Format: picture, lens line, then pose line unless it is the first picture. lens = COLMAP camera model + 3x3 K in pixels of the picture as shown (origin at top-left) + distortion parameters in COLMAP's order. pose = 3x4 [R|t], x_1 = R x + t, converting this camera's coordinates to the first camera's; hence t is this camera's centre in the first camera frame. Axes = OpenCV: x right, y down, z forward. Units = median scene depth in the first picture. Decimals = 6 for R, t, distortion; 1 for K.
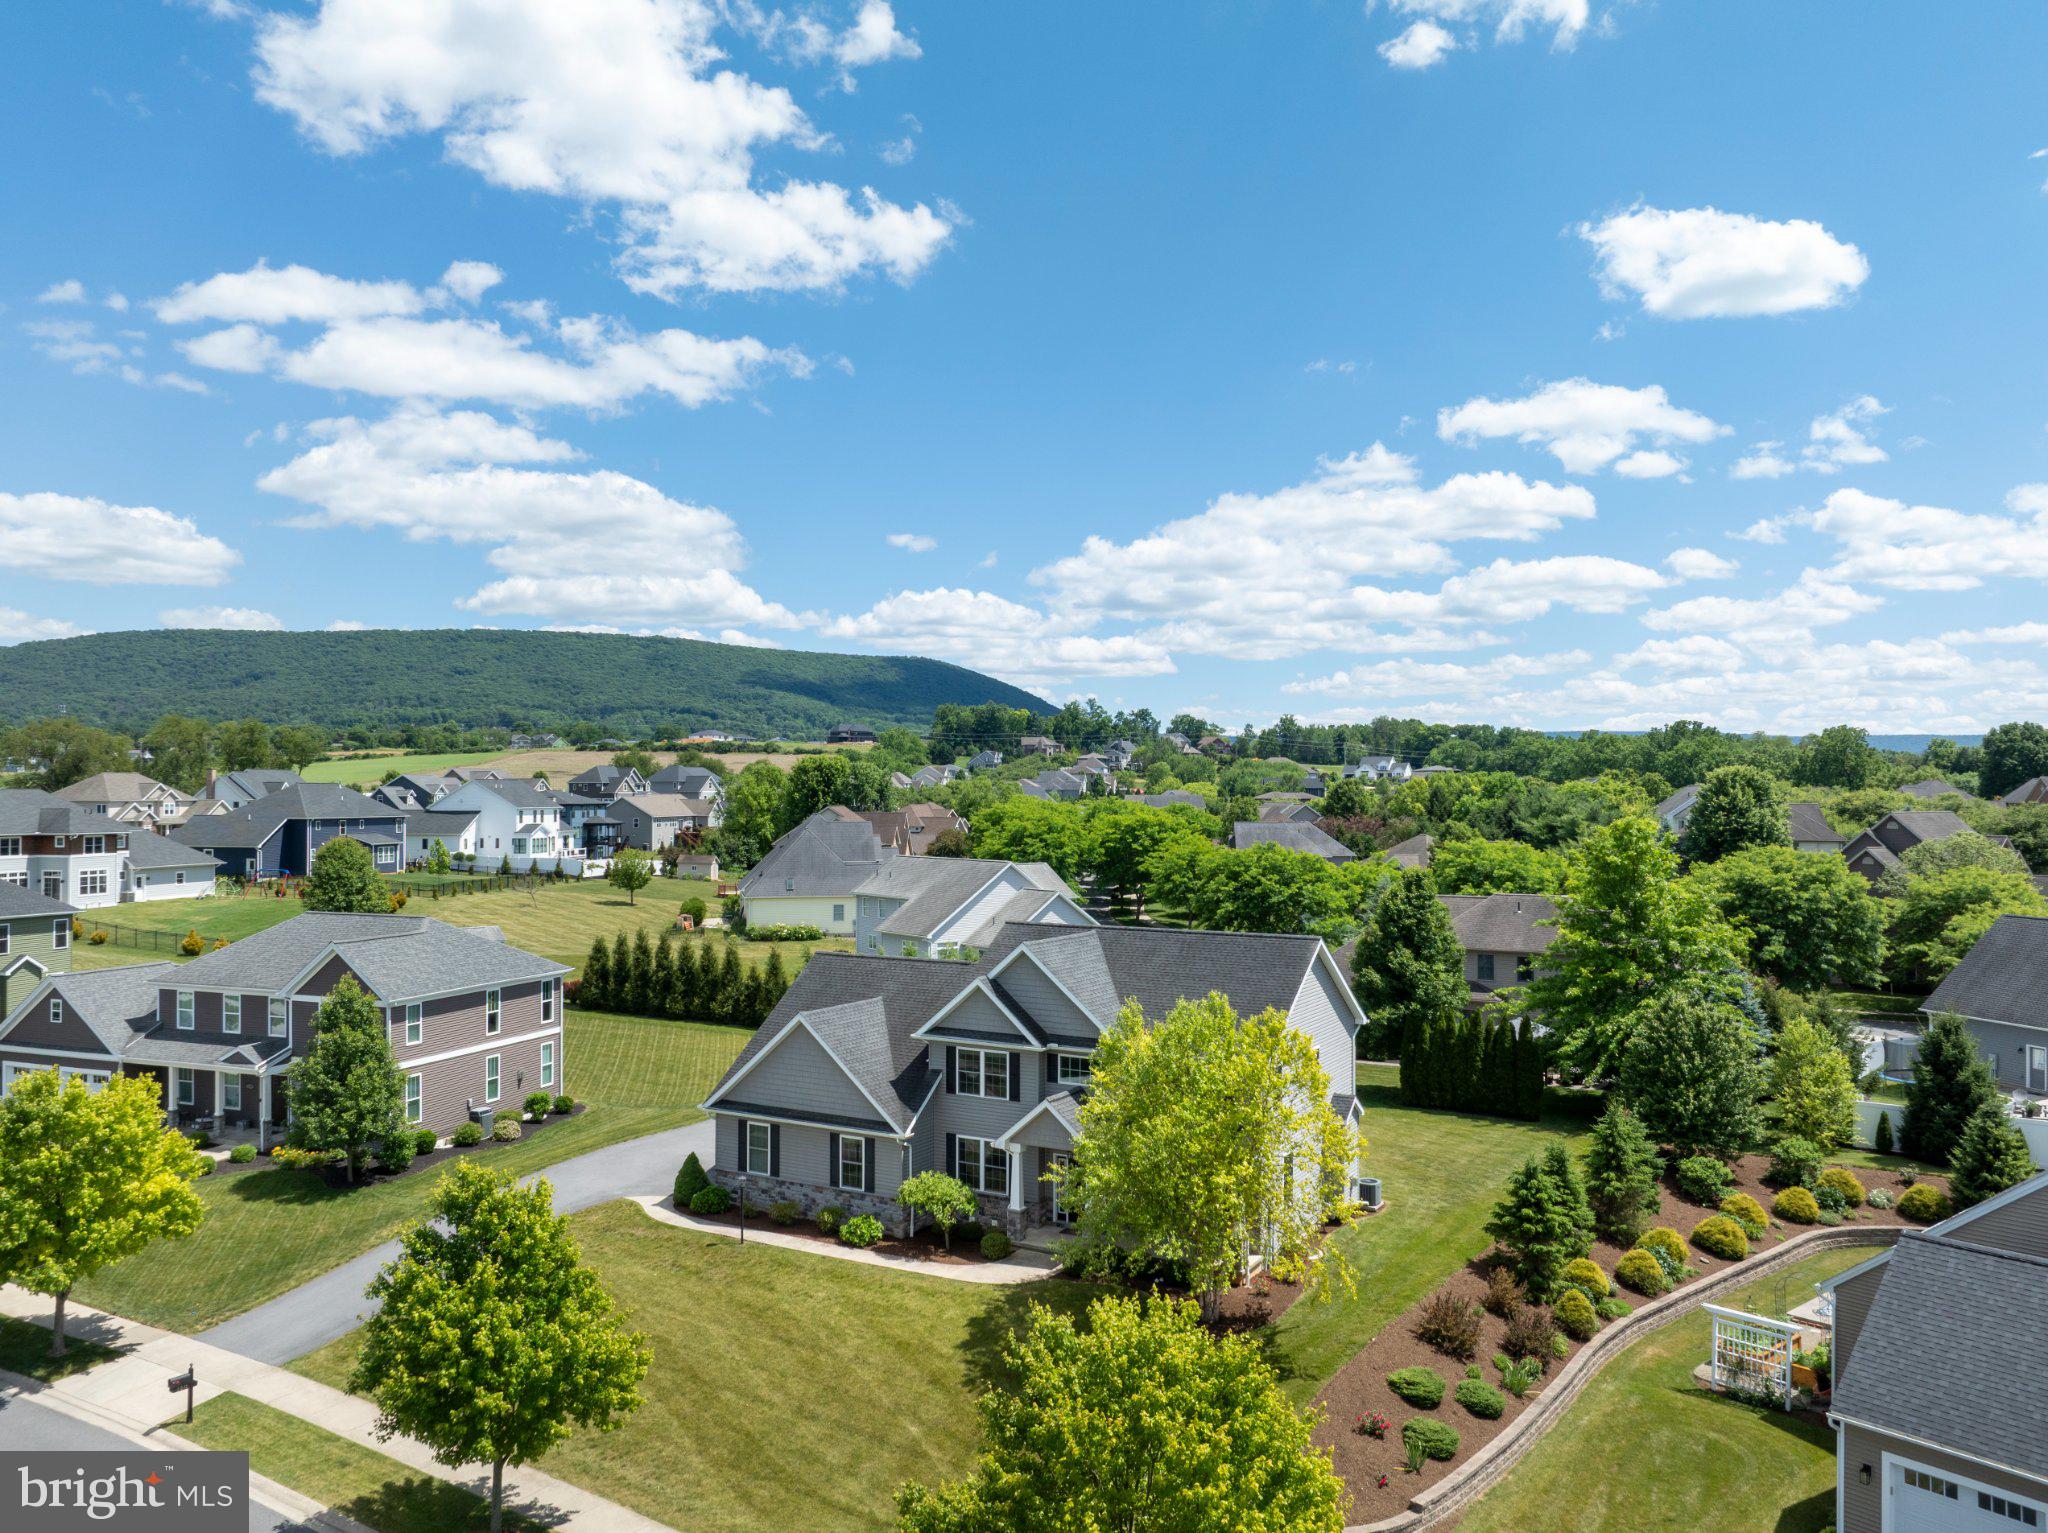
lens RADIAL K [[1489.6, 0, 1024.0], [0, 1489.6, 766.5], [0, 0, 1]] dist [-0.028579, -0.002667]
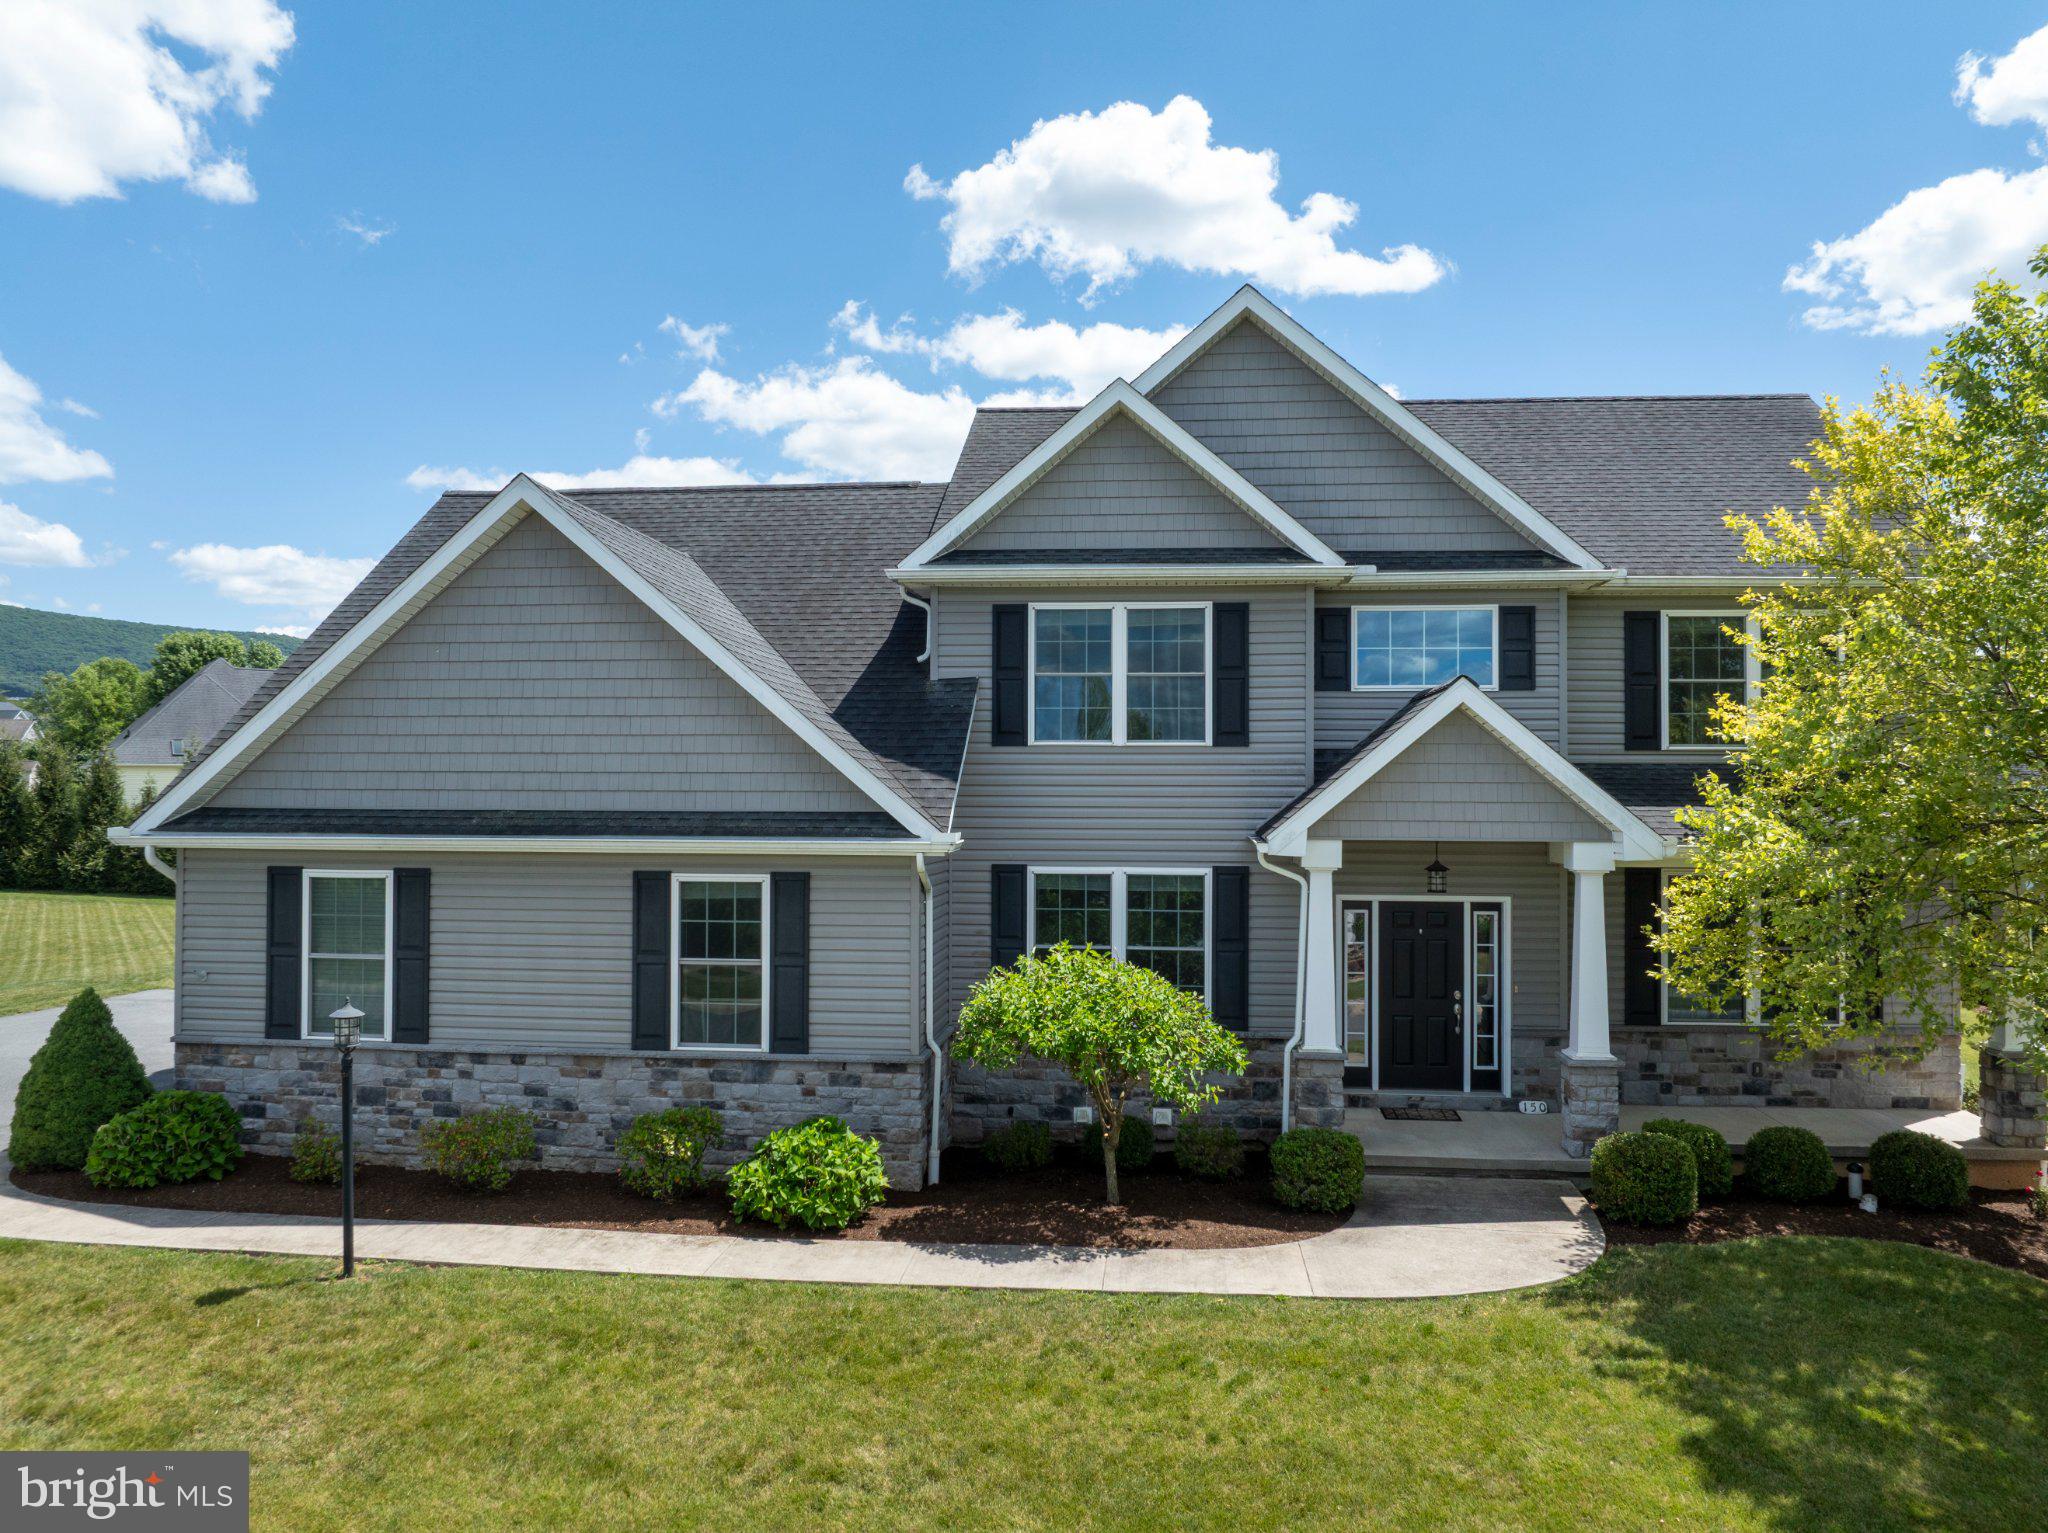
lens RADIAL K [[1436.1, 0, 1028.8], [0, 1436.1, 762.2], [0, 0, 1]] dist [-0.026365, -0.021247]
pose [[0.914544, 0.010010, 0.404362, -0.175004], [-0.010032, 0.999948, -0.002066, 0.224420], [-0.404362, -0.002167, 0.914597, 0.703975]]
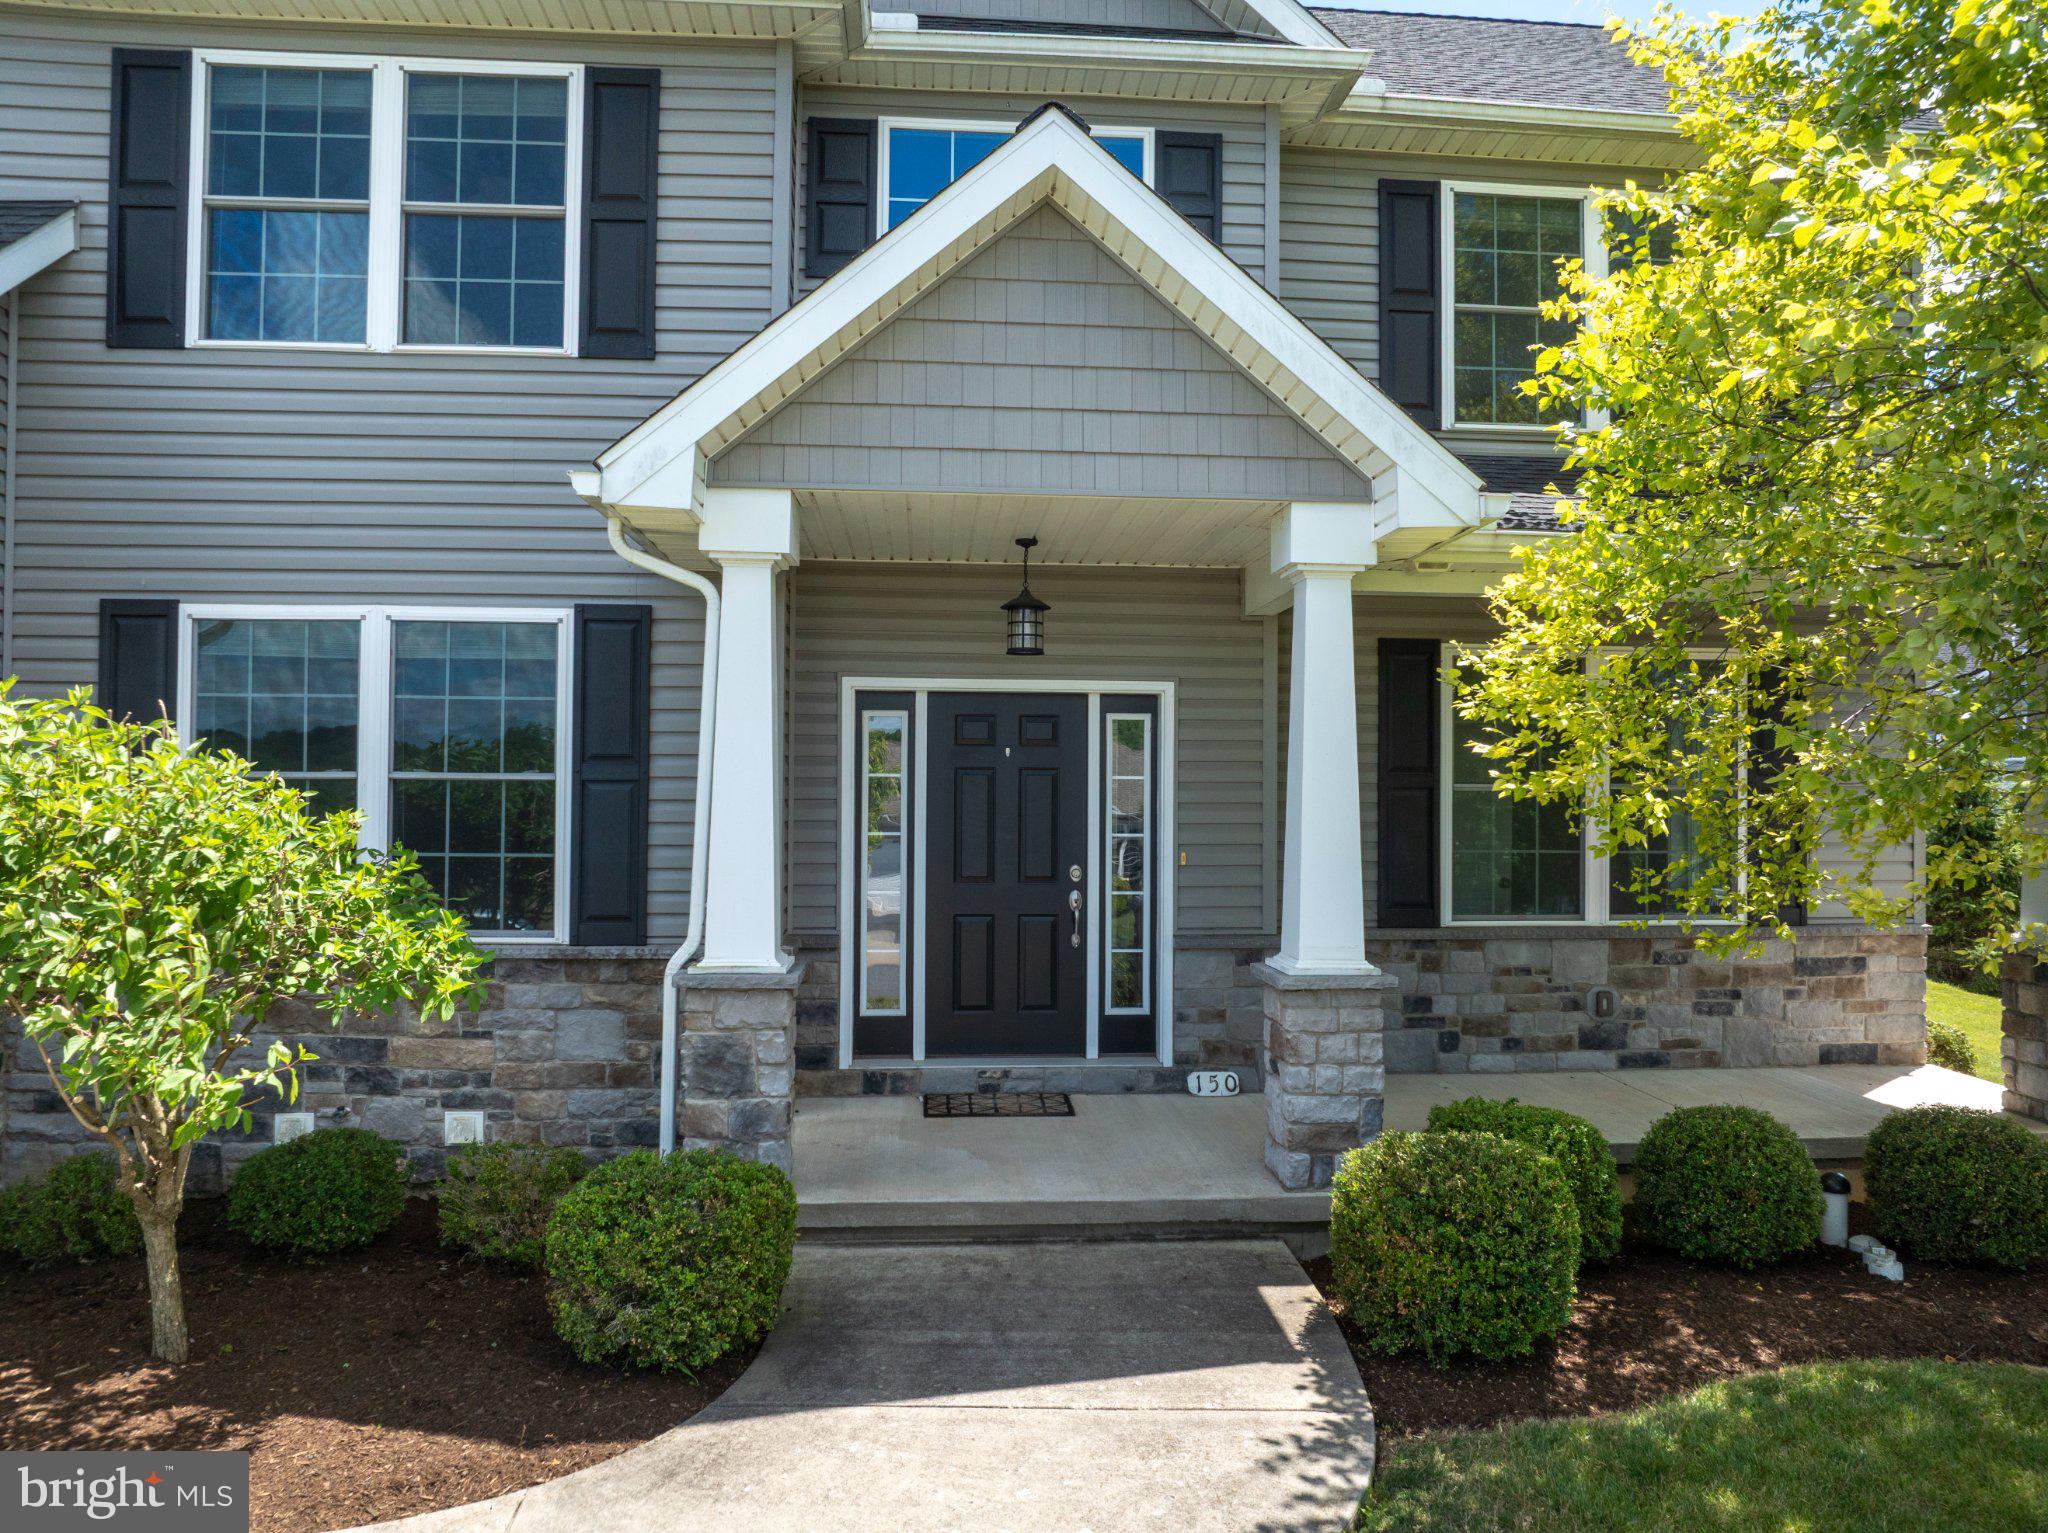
lens RADIAL K [[1446.3, 0, 1026.0], [0, 1446.3, 757.0], [0, 0, 1]] dist [-0.026390, -0.003247]
pose [[0.822854, 0.014474, 0.568069, -0.057267], [-0.015679, 0.999873, -0.002765, 0.262124], [-0.568037, -0.006631, 0.822976, 0.823311]]
